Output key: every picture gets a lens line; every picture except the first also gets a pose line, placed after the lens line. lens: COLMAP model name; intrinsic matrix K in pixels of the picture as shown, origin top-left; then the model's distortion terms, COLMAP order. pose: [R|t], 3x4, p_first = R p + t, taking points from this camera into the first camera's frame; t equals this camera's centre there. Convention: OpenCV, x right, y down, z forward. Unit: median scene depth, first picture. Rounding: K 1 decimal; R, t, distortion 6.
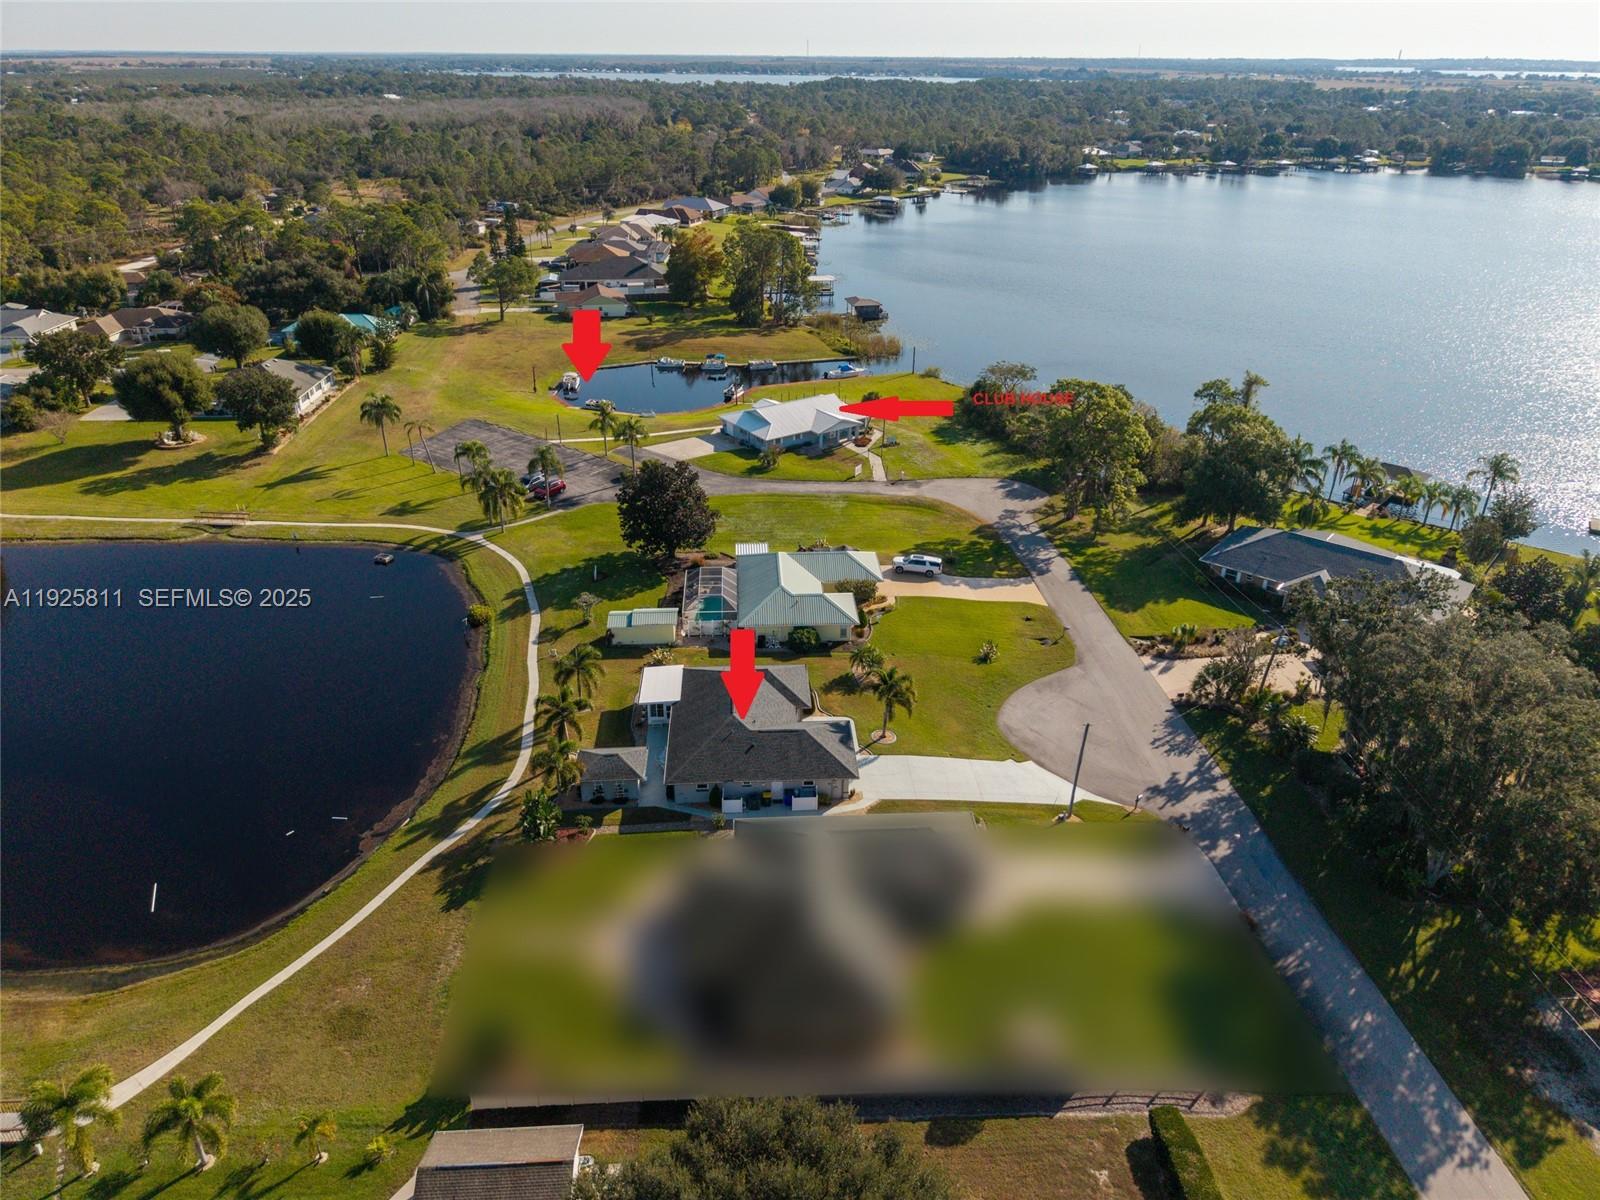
lens RADIAL K [[1076.6, 0, 800.0], [0, 1076.6, 600.0], [0, 0, 1]] dist [0.014657, -0.015690]
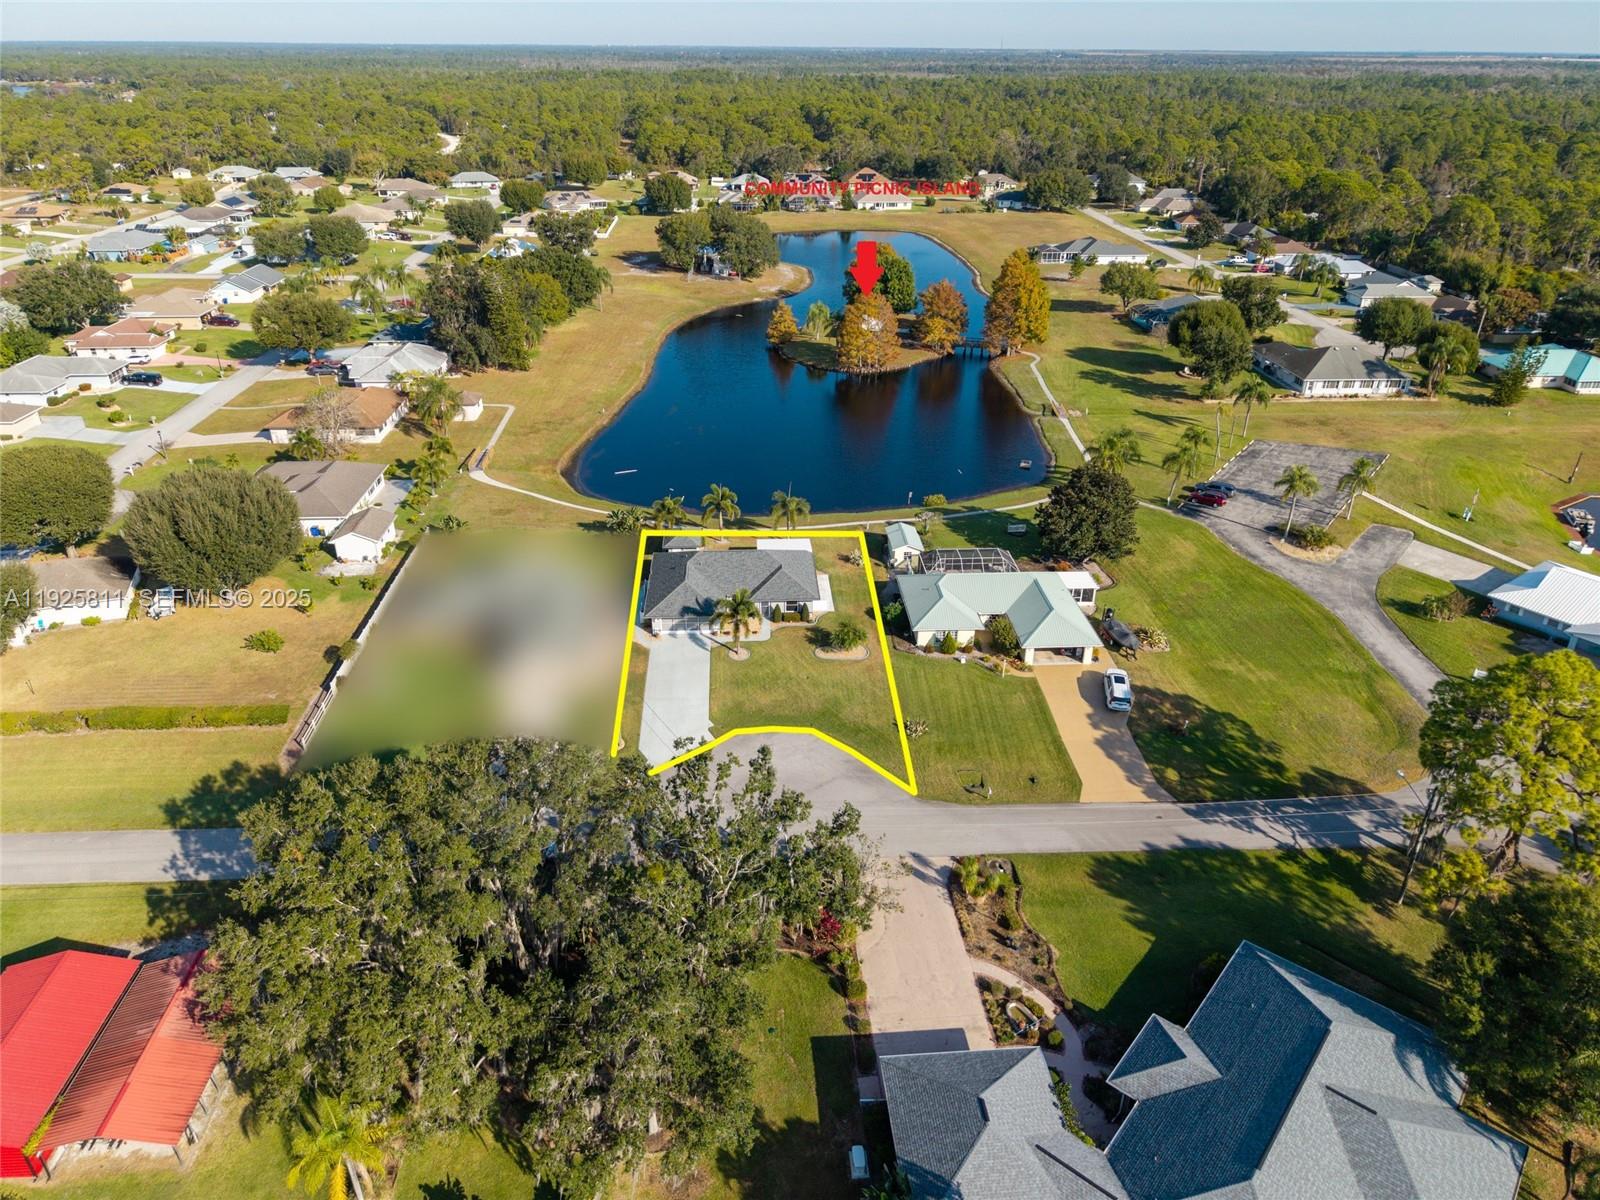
lens RADIAL K [[1076.6, 0, 800.0], [0, 1076.6, 600.0], [0, 0, 1]] dist [0.014657, -0.015690]
pose [[0.006771, 0.452410, -0.891784, 0.640713], [-0.453158, 0.796365, 0.400562, -0.242230], [0.891405, 0.401407, 0.210405, 0.489123]]
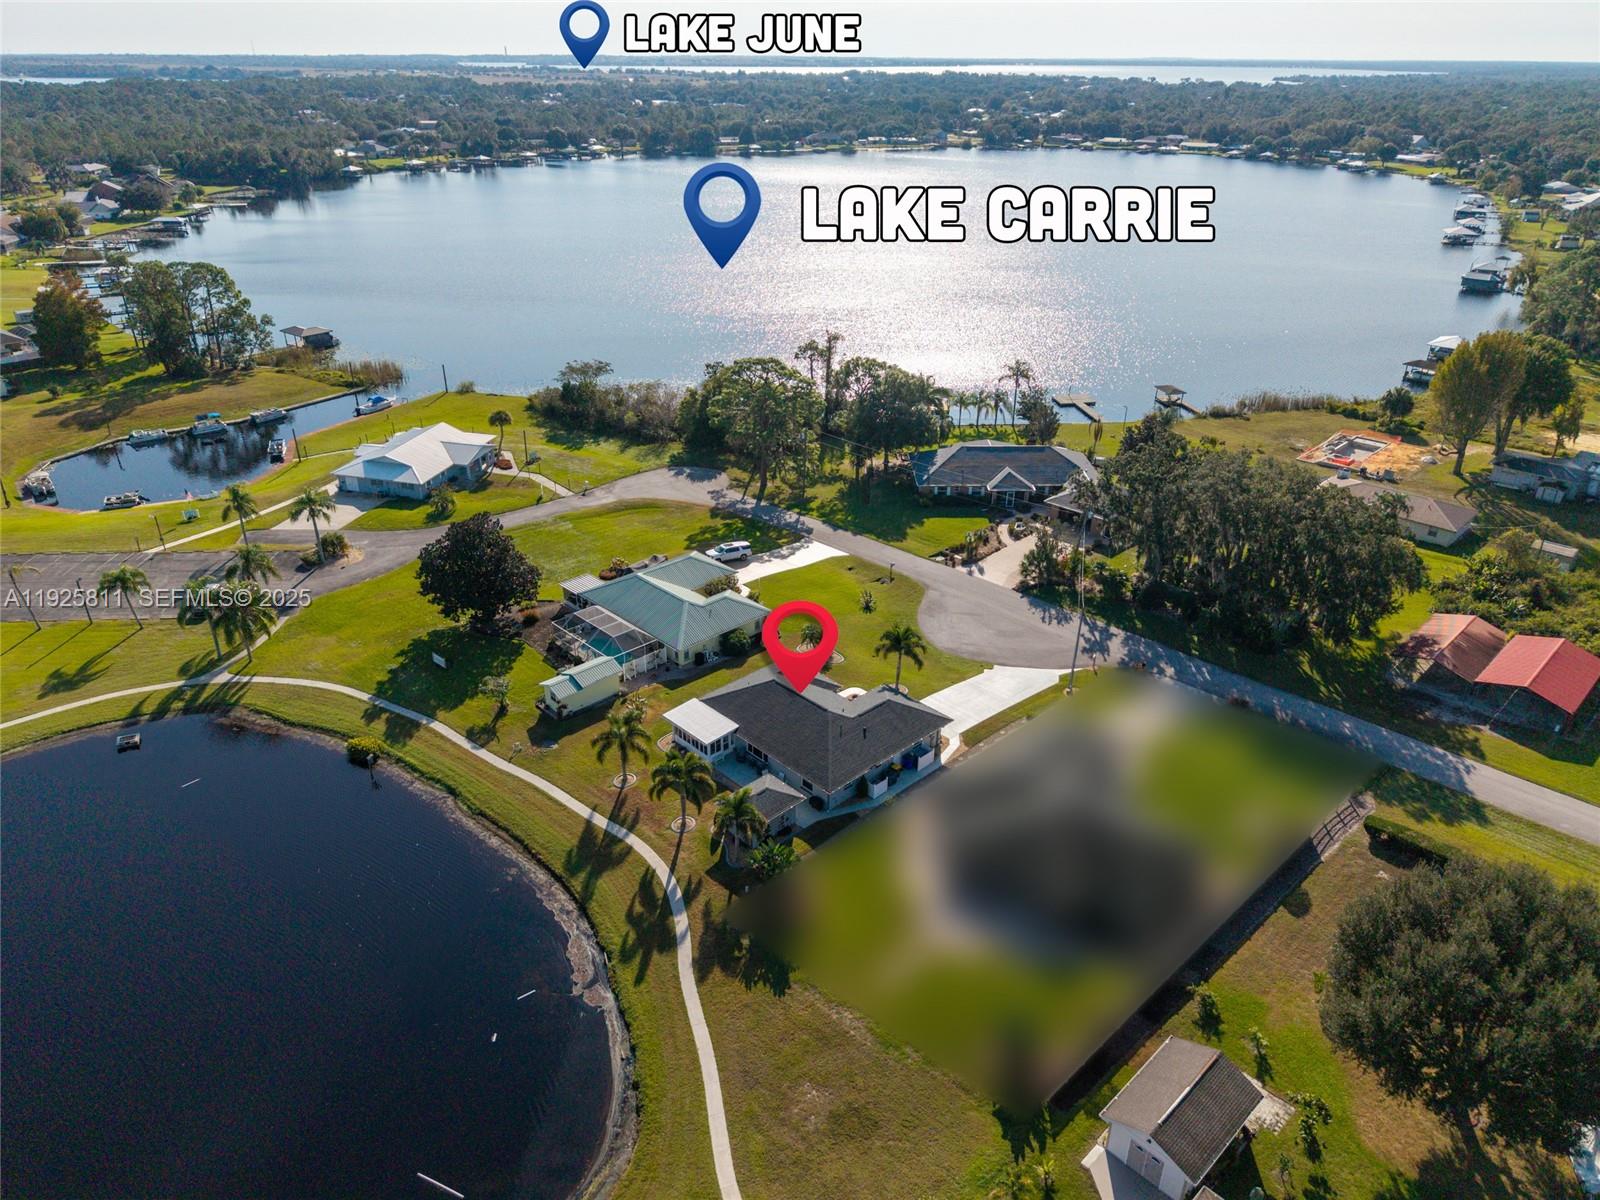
lens RADIAL K [[1064.3, 0, 800.7], [0, 1064.3, 620.7], [0, 0, 1]] dist [0.021924, -0.034982]
pose [[0.760599, -0.304017, 0.573640, -0.362008], [0.290848, 0.949517, 0.117584, -0.057804], [-0.580429, 0.077408, 0.810624, 0.109703]]
